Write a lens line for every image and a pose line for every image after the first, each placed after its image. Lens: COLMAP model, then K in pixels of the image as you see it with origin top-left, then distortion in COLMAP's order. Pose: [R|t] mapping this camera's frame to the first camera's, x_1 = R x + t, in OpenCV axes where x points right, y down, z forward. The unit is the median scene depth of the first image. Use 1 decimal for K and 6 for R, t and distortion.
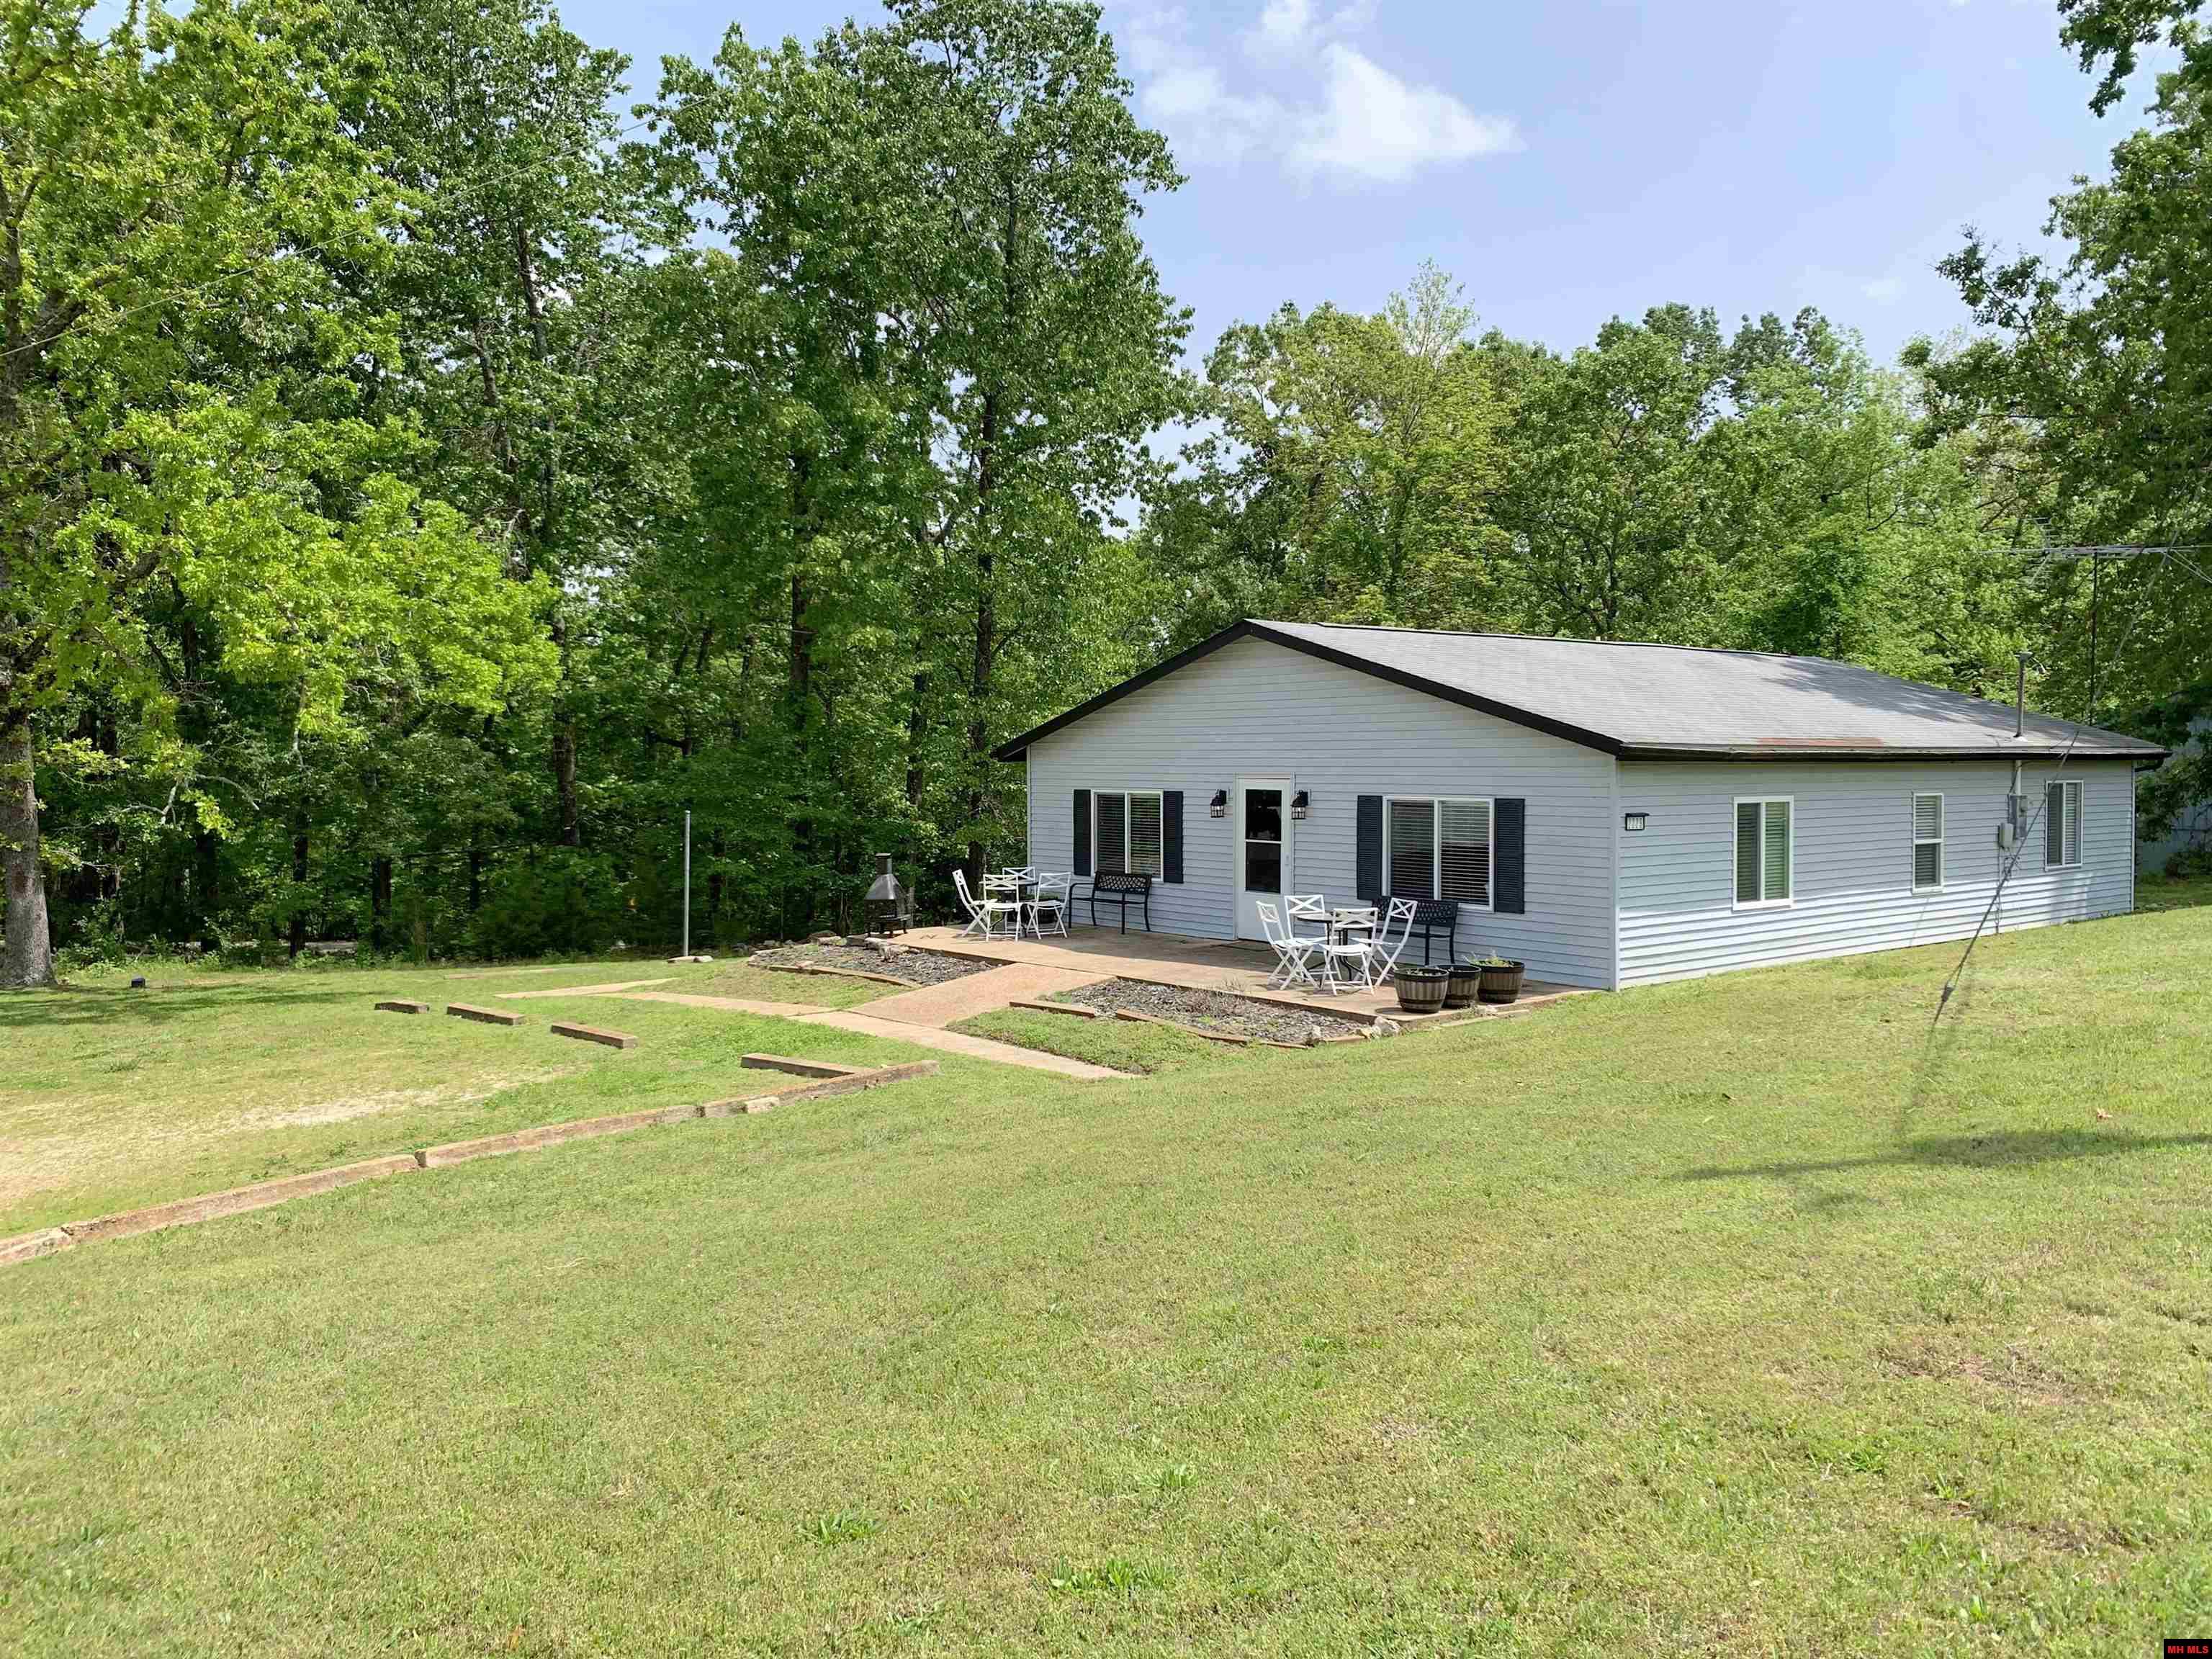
lens RADIAL K [[1699.4, 0, 1111.0], [0, 1699.4, 779.6], [0, 0, 1]] dist [0.005509, -0.025586]
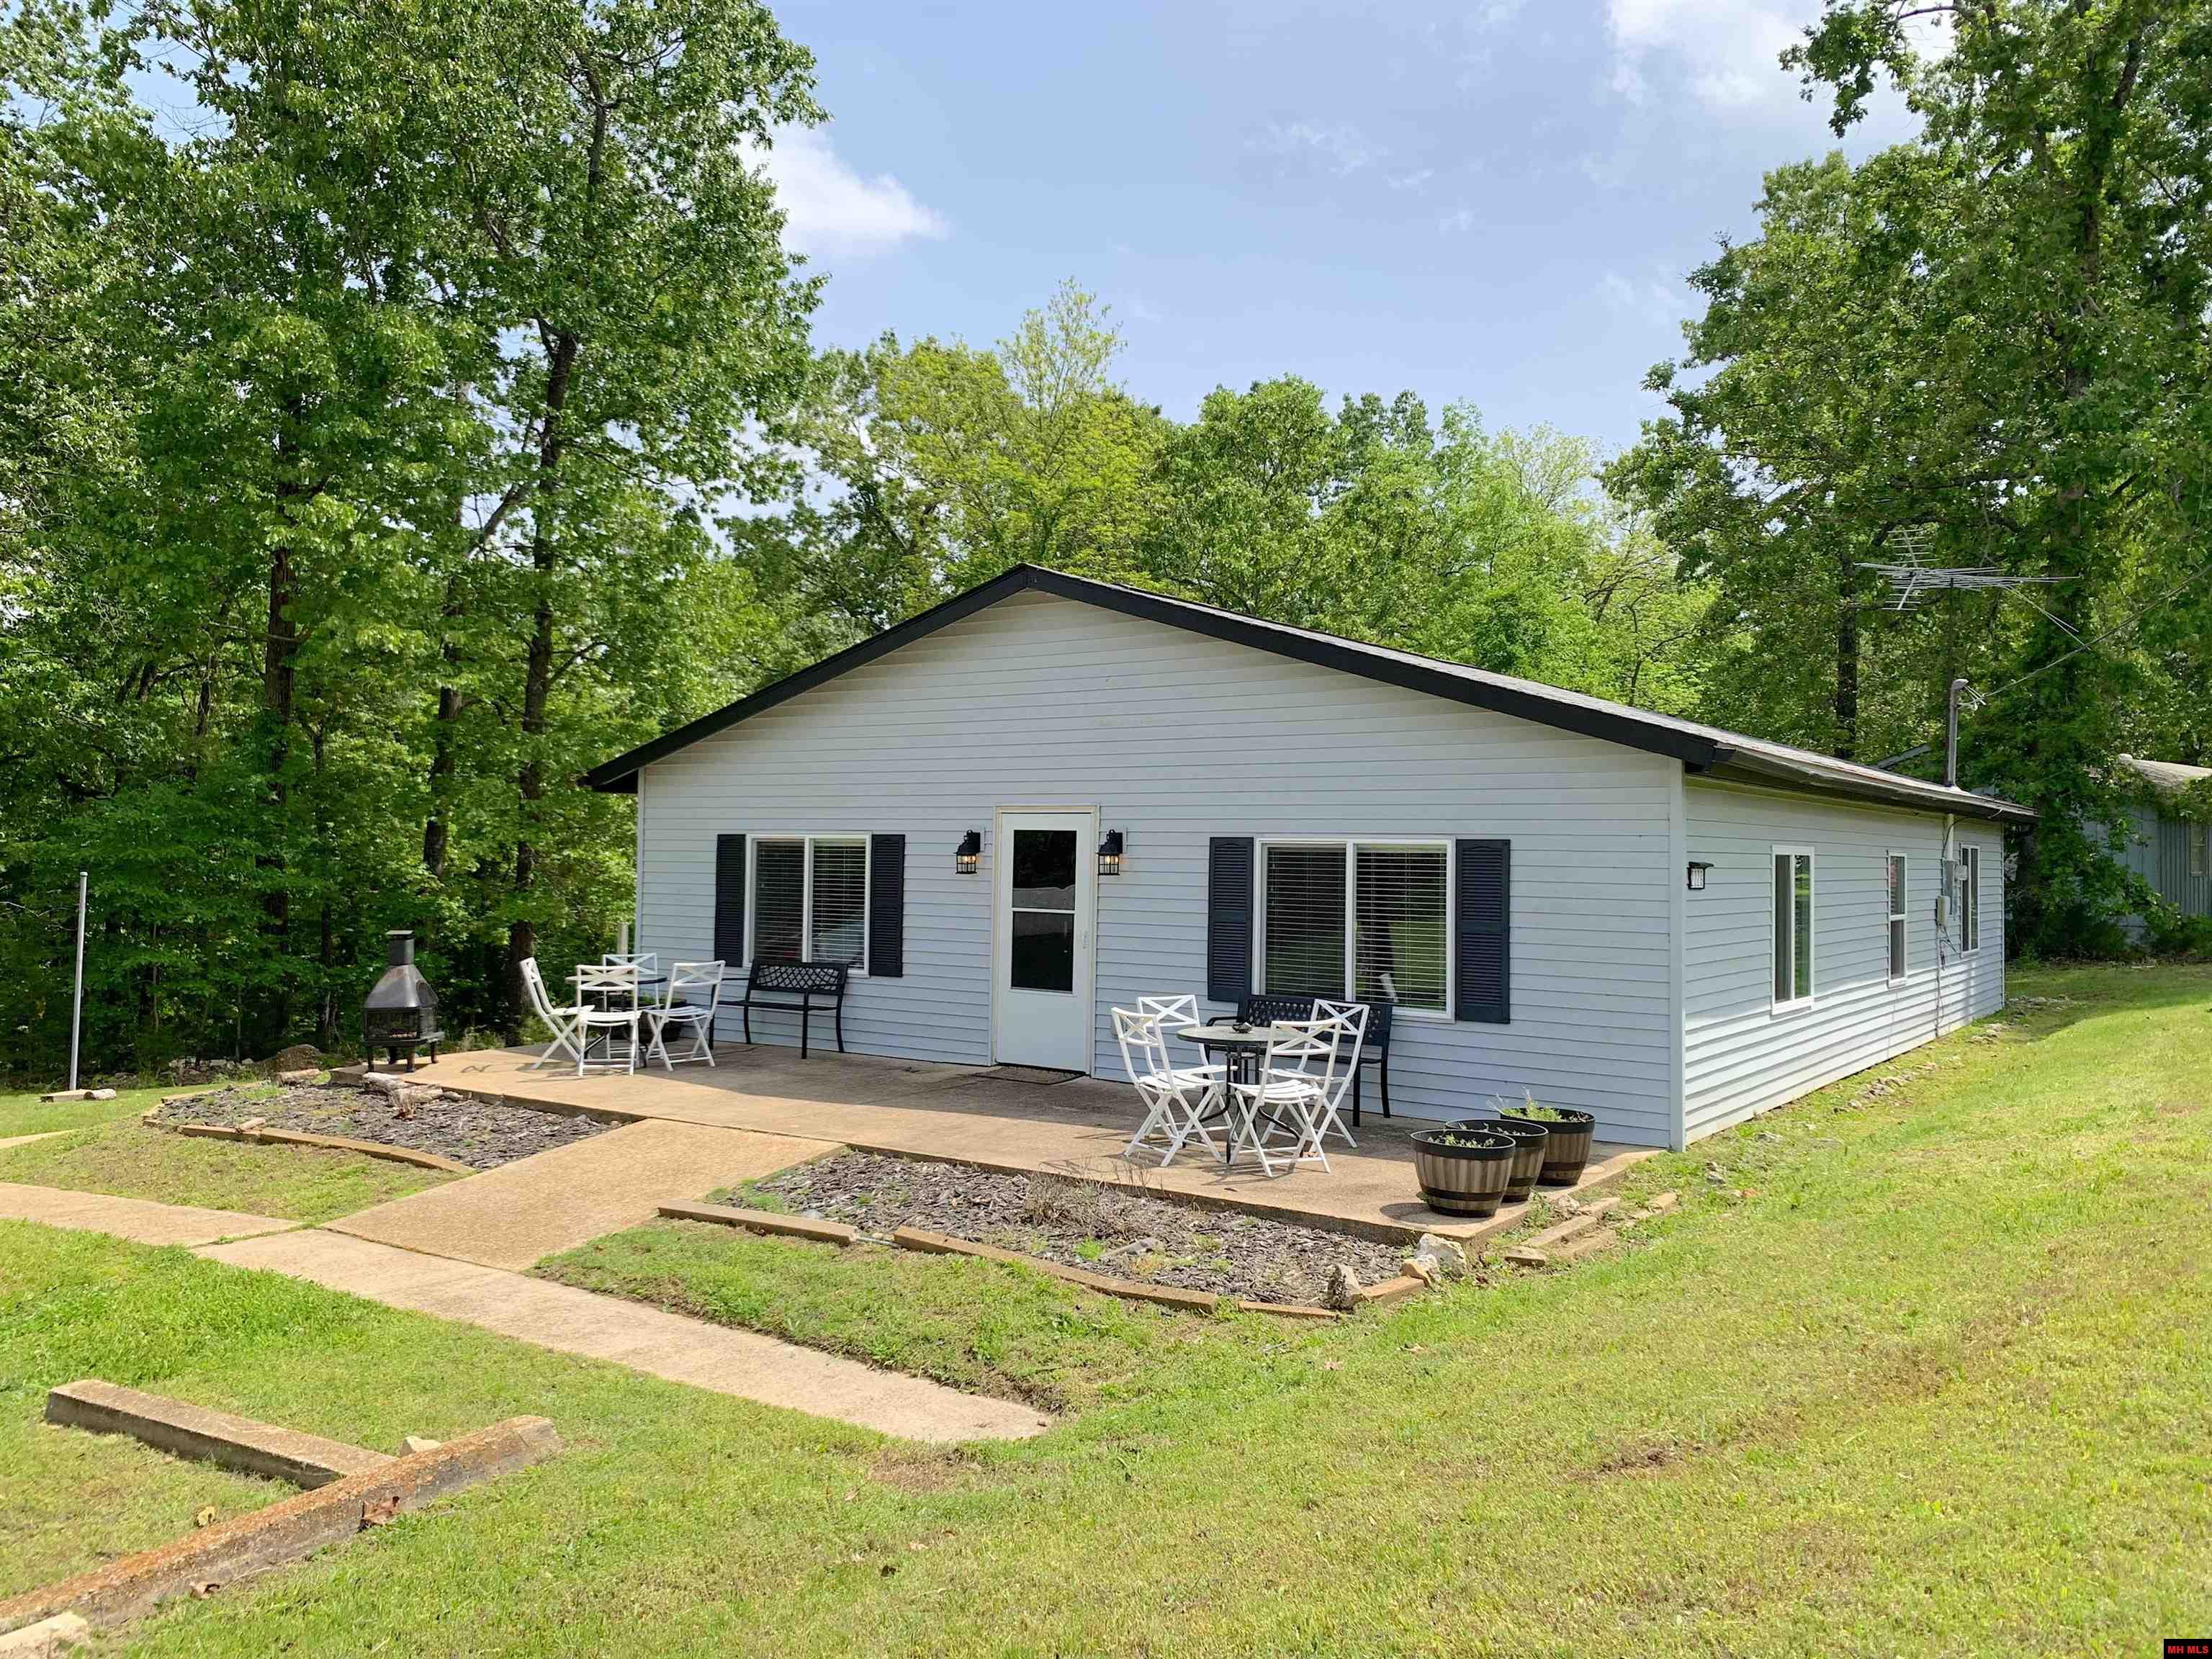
lens RADIAL K [[1727.2, 0, 1130.9], [0, 1727.2, 787.7], [0, 0, 1]] dist [0.037272, -0.097798]
pose [[0.963299, 0.023154, 0.267431, -0.049702], [-0.010459, 0.998754, -0.048797, 0.019799], [-0.268228, 0.044209, 0.962341, 0.334924]]
